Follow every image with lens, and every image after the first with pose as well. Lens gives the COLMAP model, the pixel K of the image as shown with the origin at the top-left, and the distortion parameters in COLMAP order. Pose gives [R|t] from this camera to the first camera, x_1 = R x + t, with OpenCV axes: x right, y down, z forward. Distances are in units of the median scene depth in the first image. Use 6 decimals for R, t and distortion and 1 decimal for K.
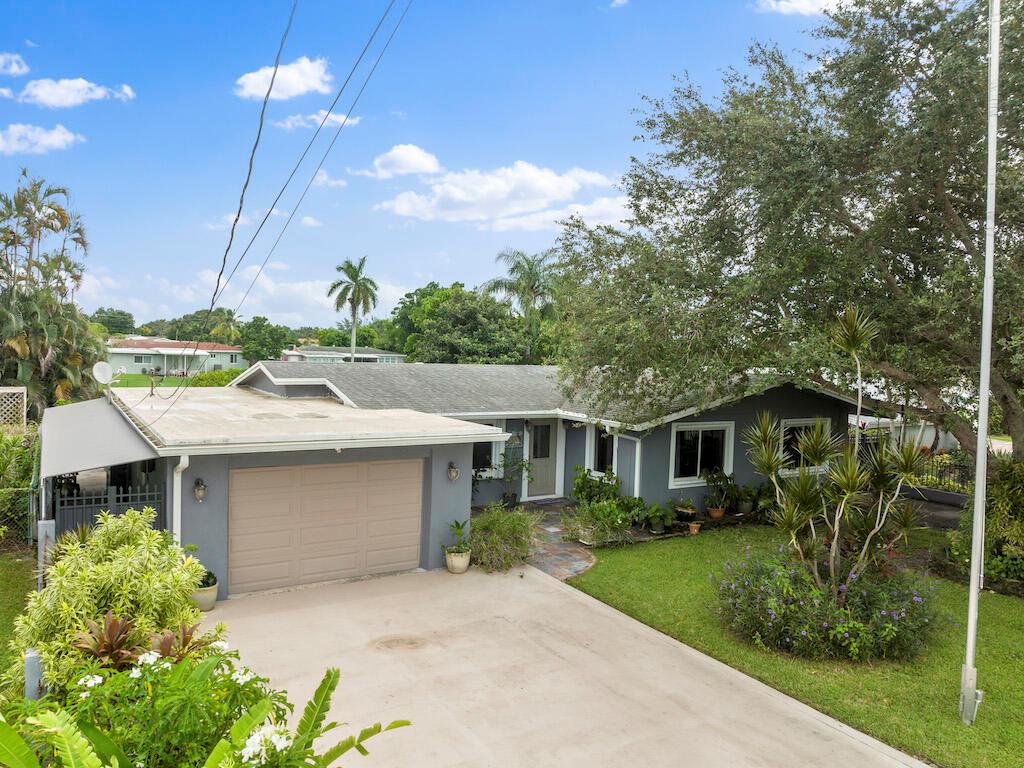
lens RADIAL K [[733.5, 0, 524.6], [0, 733.5, 405.3], [0, 0, 1]] dist [-0.043423, 0.001451]
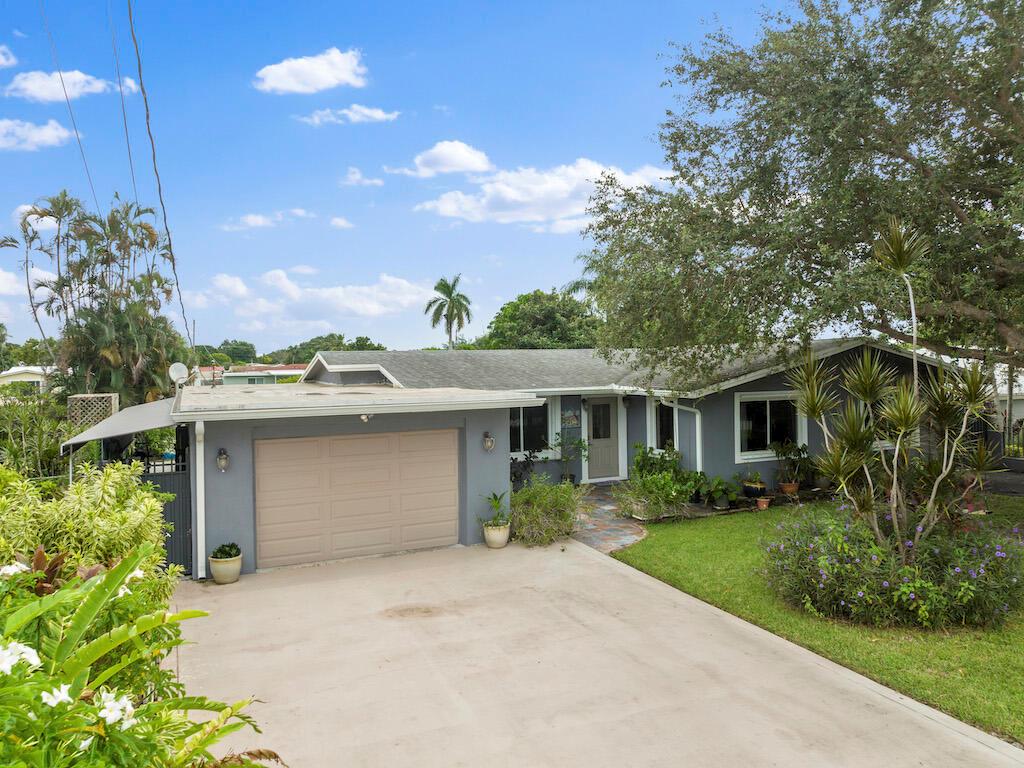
lens RADIAL K [[719.6, 0, 532.1], [0, 719.6, 381.0], [0, 0, 1]] dist [-0.043445, 0.005635]
pose [[0.990394, -0.046484, -0.130226, 0.085040], [0.039590, 0.997699, -0.055038, 0.065179], [0.132485, 0.049354, 0.989956, 0.070433]]
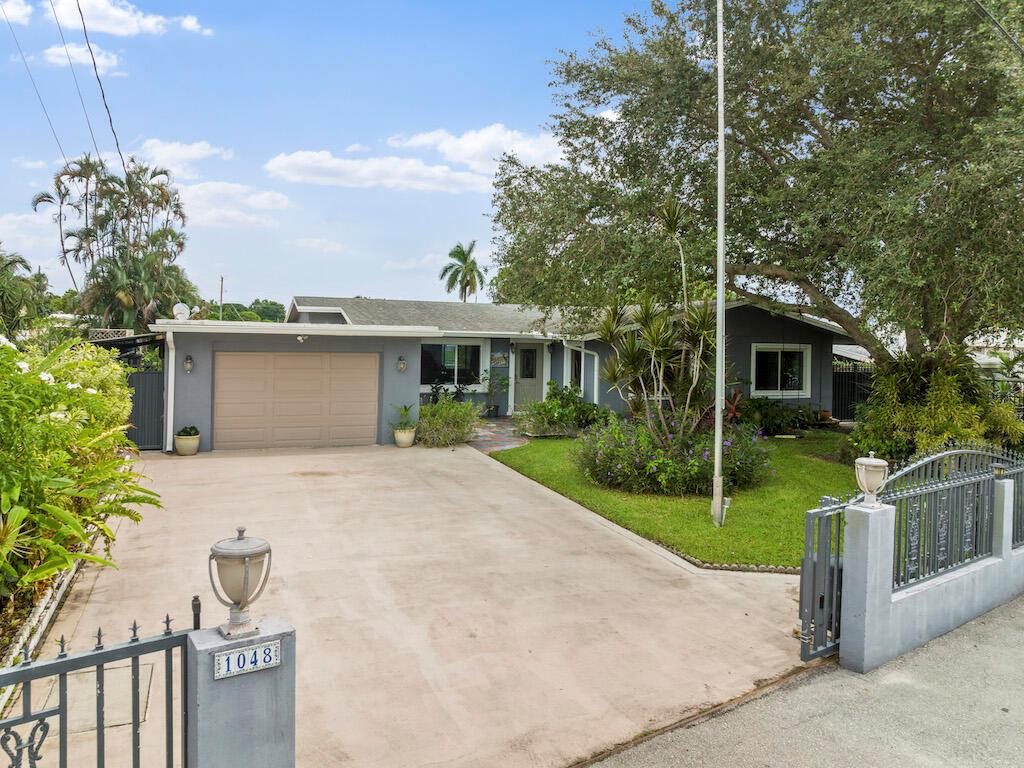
lens RADIAL K [[725.1, 0, 524.6], [0, 725.1, 359.6], [0, 0, 1]] dist [-0.041345, 0.010928]
pose [[0.983640, -0.007876, -0.179971, 0.316425], [-0.000621, 0.998890, -0.047108, 0.139351], [0.180142, 0.046449, 0.982543, -0.138943]]
